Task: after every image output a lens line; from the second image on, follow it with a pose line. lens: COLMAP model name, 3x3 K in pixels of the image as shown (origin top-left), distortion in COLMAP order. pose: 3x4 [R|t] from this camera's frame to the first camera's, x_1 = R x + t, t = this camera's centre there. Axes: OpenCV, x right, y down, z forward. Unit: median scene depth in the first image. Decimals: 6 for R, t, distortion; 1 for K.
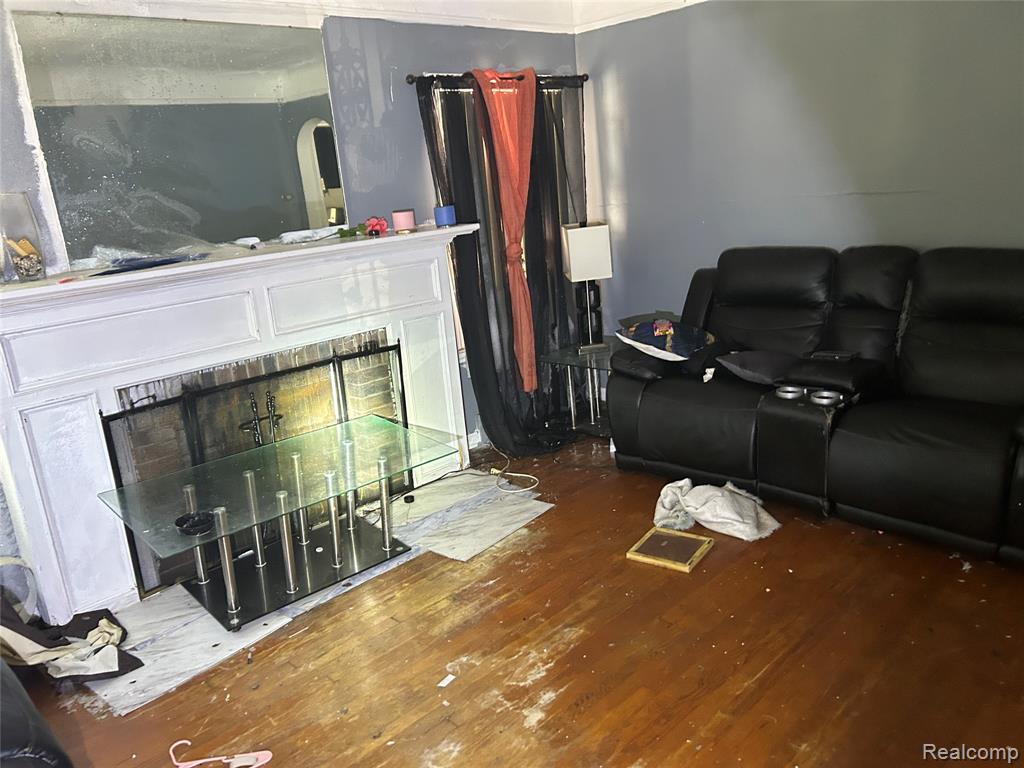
lens RADIAL K [[786.0, 0, 510.3], [0, 786.0, 382.2], [0, 0, 1]] dist [0.037988, -0.032308]
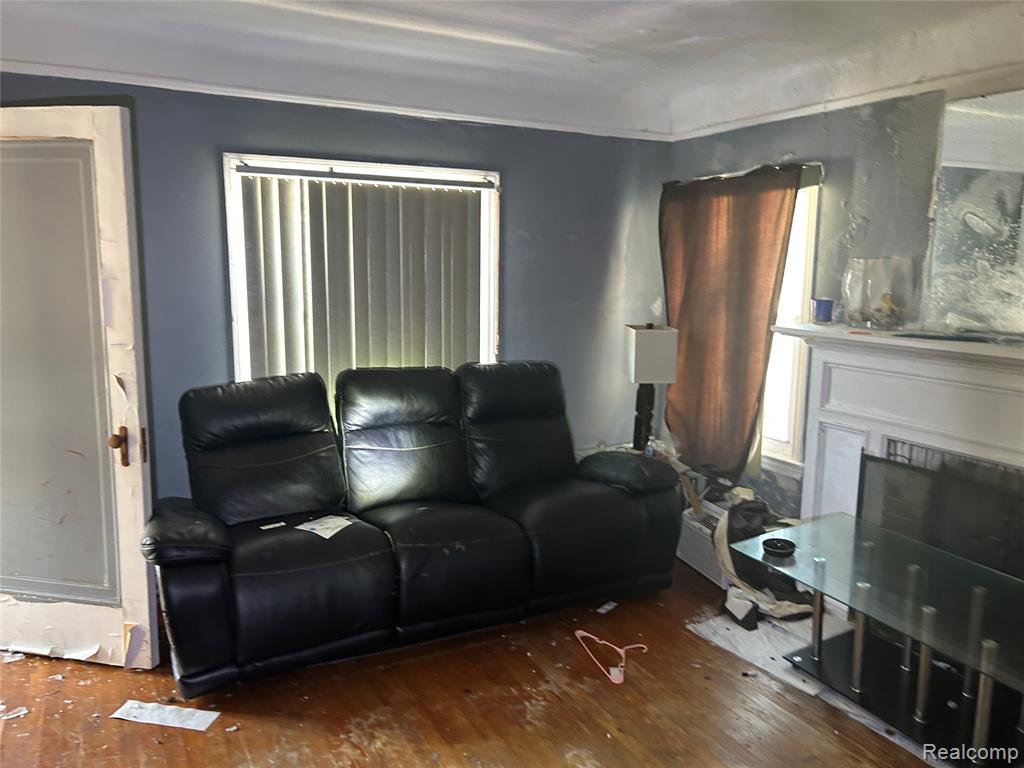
lens RADIAL K [[786.0, 0, 511.1], [0, 786.0, 382.5], [0, 0, 1]] dist [0.037988, -0.032308]
pose [[-0.289271, 0.226437, -0.930080, 0.663115], [-0.239308, 0.923661, 0.299303, -0.267200], [0.926852, 0.309155, -0.213000, 0.726086]]
